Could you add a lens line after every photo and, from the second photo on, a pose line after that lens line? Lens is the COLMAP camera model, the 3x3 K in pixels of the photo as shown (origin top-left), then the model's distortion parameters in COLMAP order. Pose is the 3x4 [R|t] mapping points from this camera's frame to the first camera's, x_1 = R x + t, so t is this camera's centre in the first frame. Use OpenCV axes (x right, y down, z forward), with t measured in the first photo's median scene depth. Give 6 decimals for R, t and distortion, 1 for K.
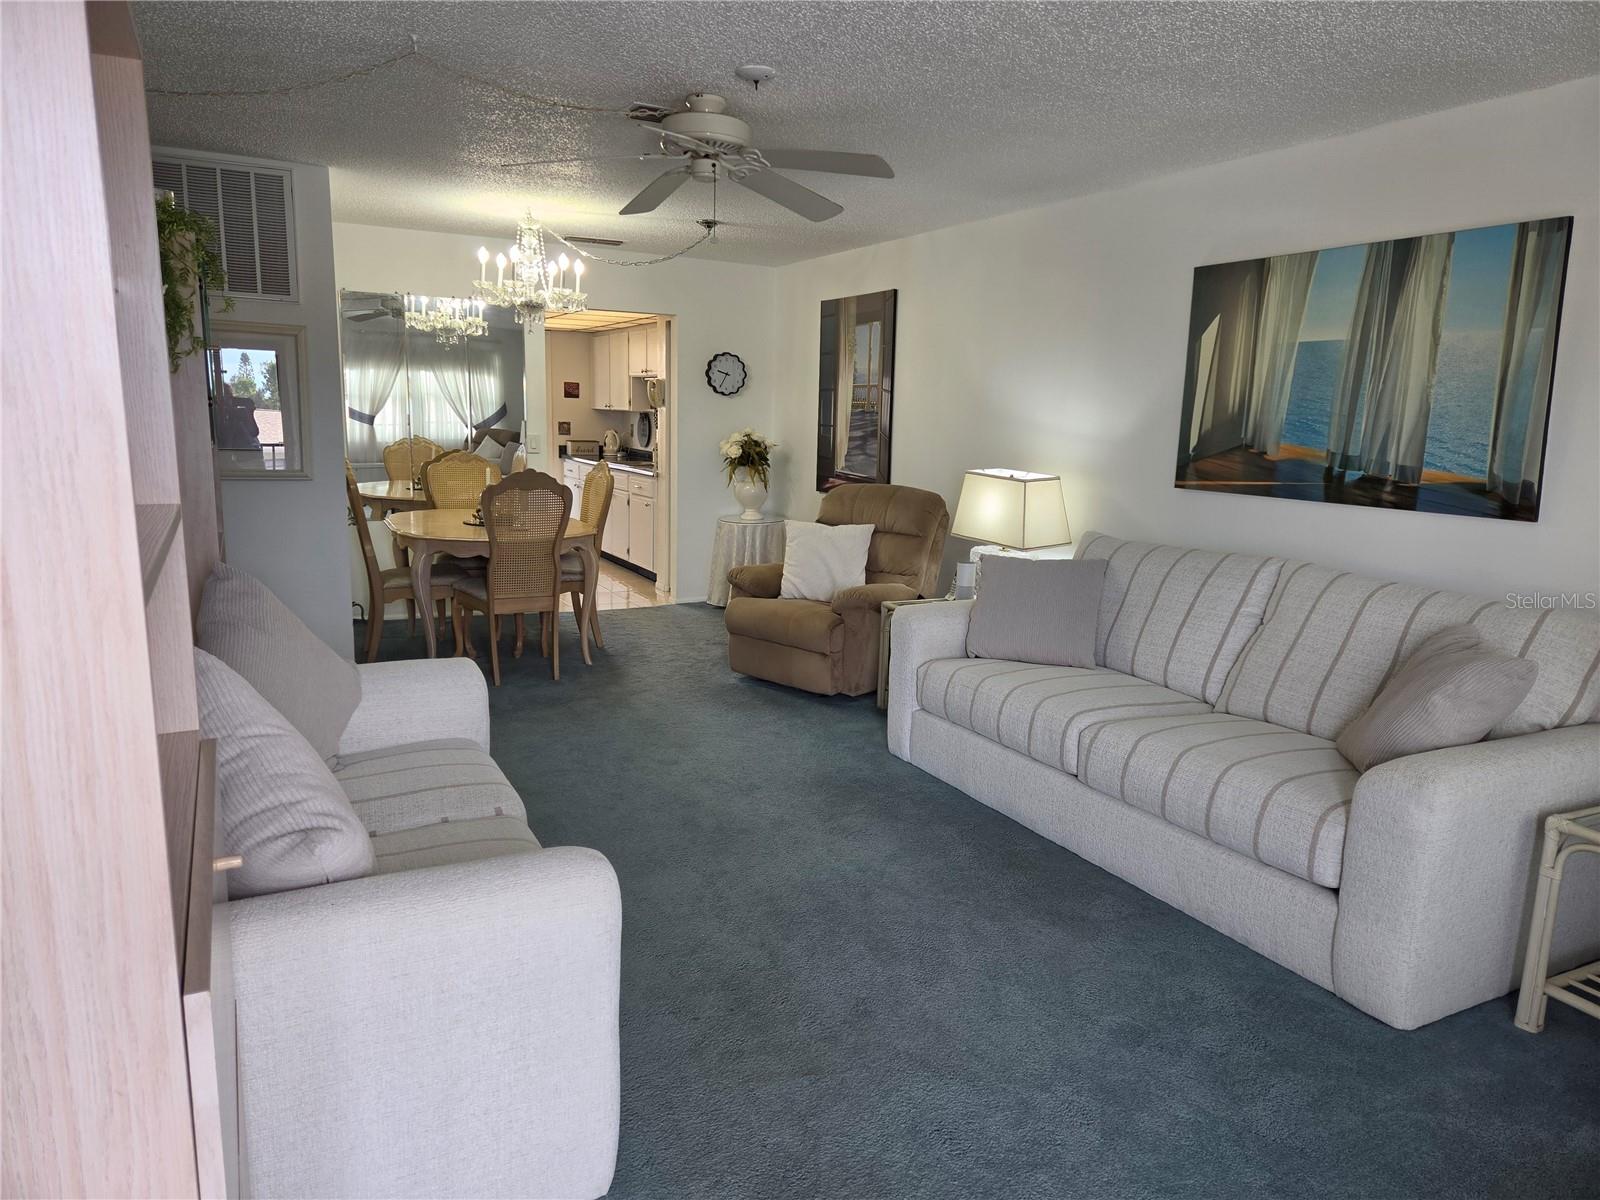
lens RADIAL K [[1083.0, 0, 794.1], [0, 1083.0, 601.8], [0, 0, 1]] dist [0.041683, -0.004611]
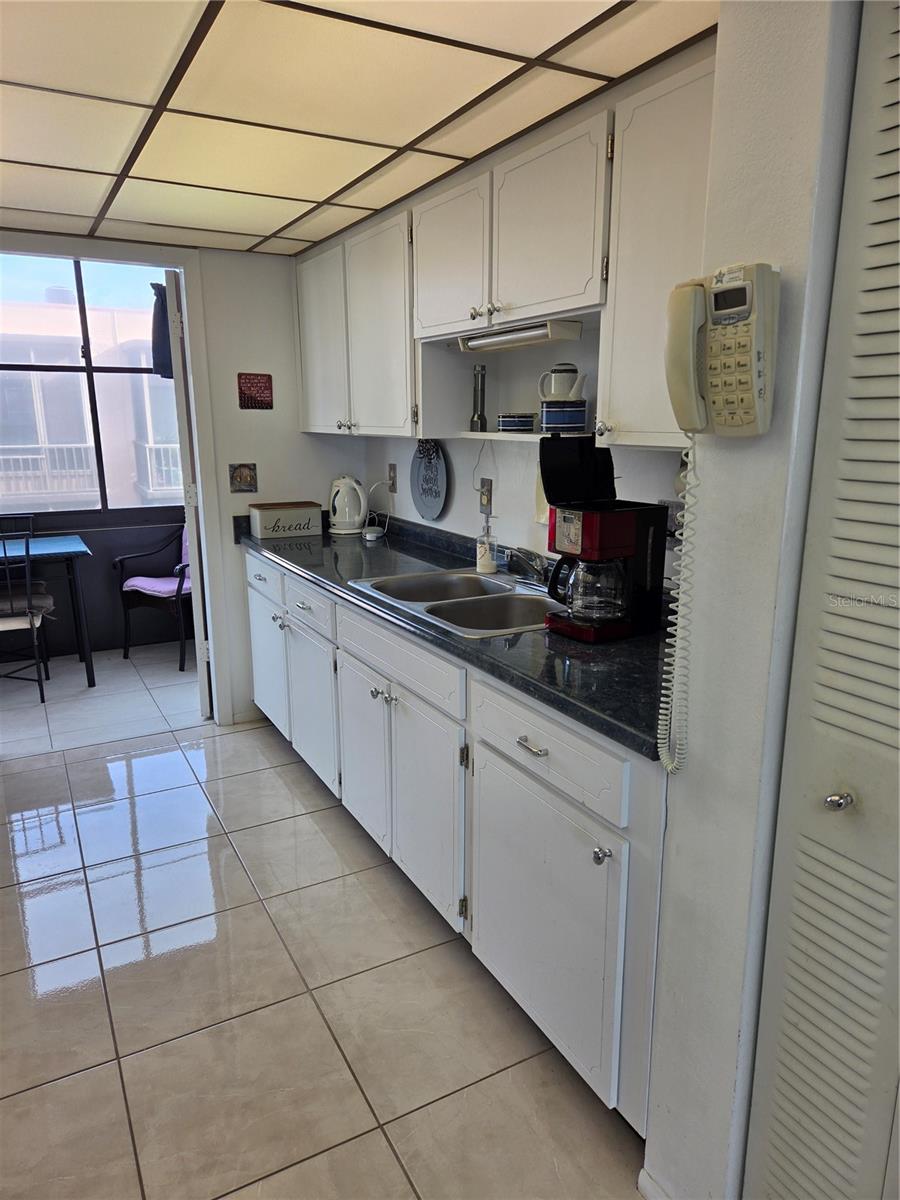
lens RADIAL K [[812.2, 0, 462.5], [0, 812.2, 607.7], [0, 0, 1]] dist [0.041683, -0.004611]
pose [[0.998788, -0.036151, 0.033390, -0.136205], [0.034350, 0.998002, 0.053024, -0.122864], [-0.035240, -0.051813, 0.998035, 0.667539]]
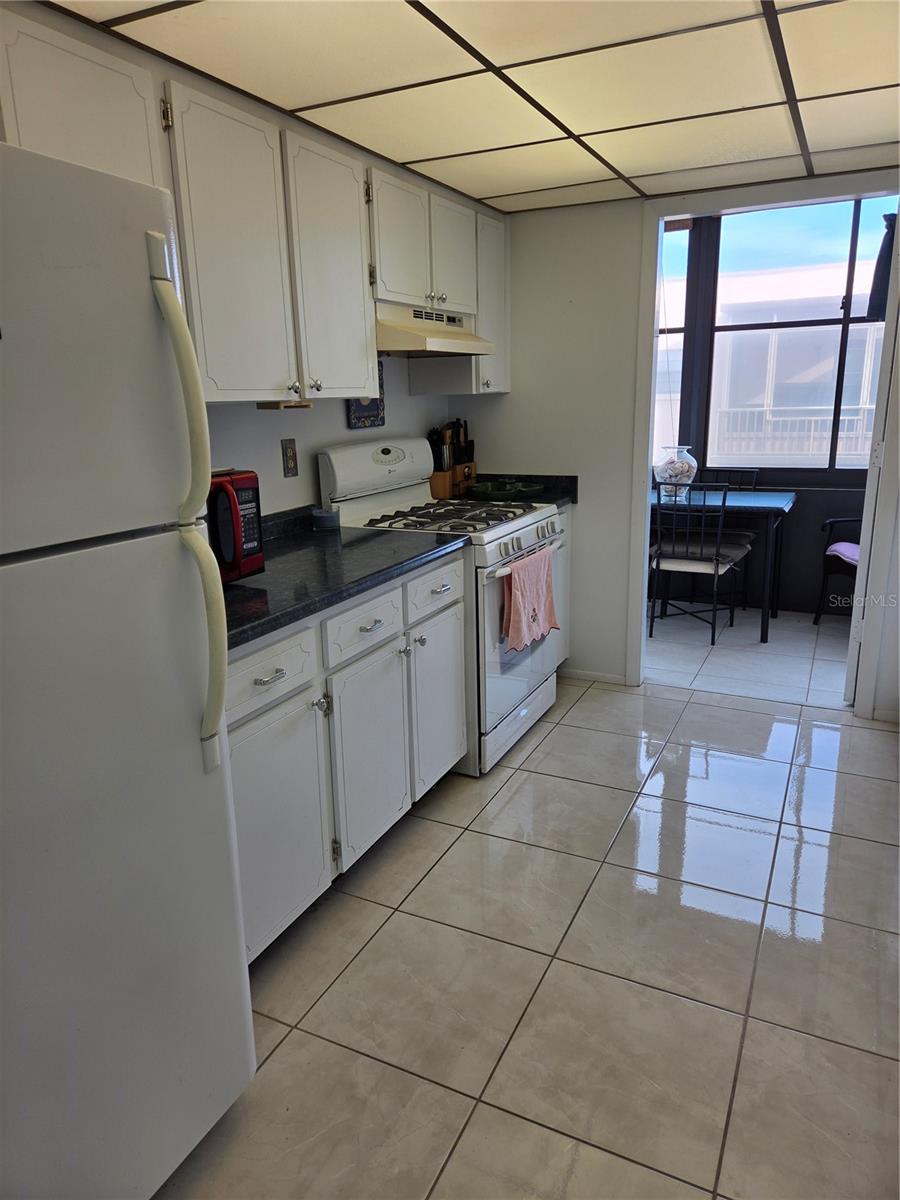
lens RADIAL K [[812.2, 0, 451.8], [0, 812.2, 600.6], [0, 0, 1]] dist [0.041683, -0.004611]
pose [[0.608295, 0.161184, -0.777173, -0.084917], [-0.104004, 0.986907, 0.123278, -0.123500], [0.786868, 0.005840, 0.617094, 0.704607]]
